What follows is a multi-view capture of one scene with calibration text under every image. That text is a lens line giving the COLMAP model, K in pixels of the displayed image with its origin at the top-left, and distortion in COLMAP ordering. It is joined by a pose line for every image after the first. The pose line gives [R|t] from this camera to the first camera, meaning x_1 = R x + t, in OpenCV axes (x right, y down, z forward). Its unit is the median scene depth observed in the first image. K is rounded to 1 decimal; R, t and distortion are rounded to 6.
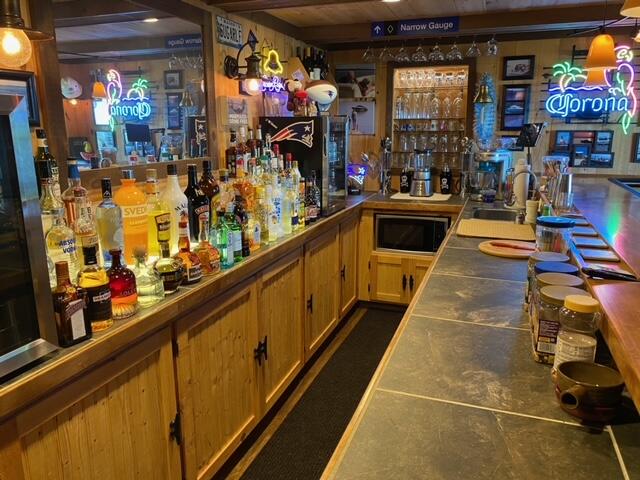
lens RADIAL K [[496.3, 0, 323.1], [0, 496.3, 240.3], [0, 0, 1]] dist [0.028123, -0.022190]
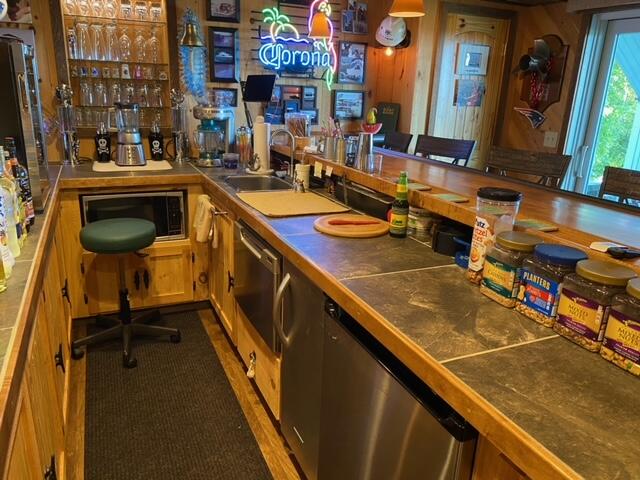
lens RADIAL K [[496.3, 0, 311.4], [0, 496.3, 244.4], [0, 0, 1]] dist [0.028123, -0.022190]
pose [[0.726114, -0.179252, 0.663797, -0.141791], [0.116333, 0.983529, 0.138338, -0.045194], [-0.677661, -0.023228, 0.735007, 0.255397]]
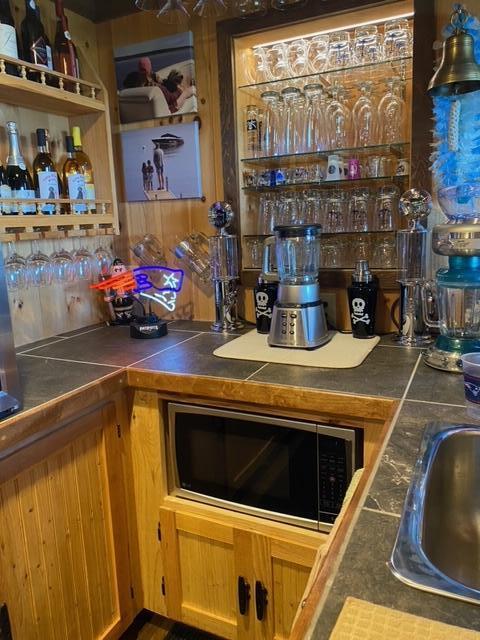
lens RADIAL K [[496.3, 0, 238.5], [0, 496.3, 312.4], [0, 0, 1]] dist [0.028123, -0.022190]
pose [[0.993940, -0.017200, -0.108574, 0.204158], [0.013633, 0.999346, -0.033503, -0.107774], [0.109079, 0.031820, 0.993524, 0.639700]]
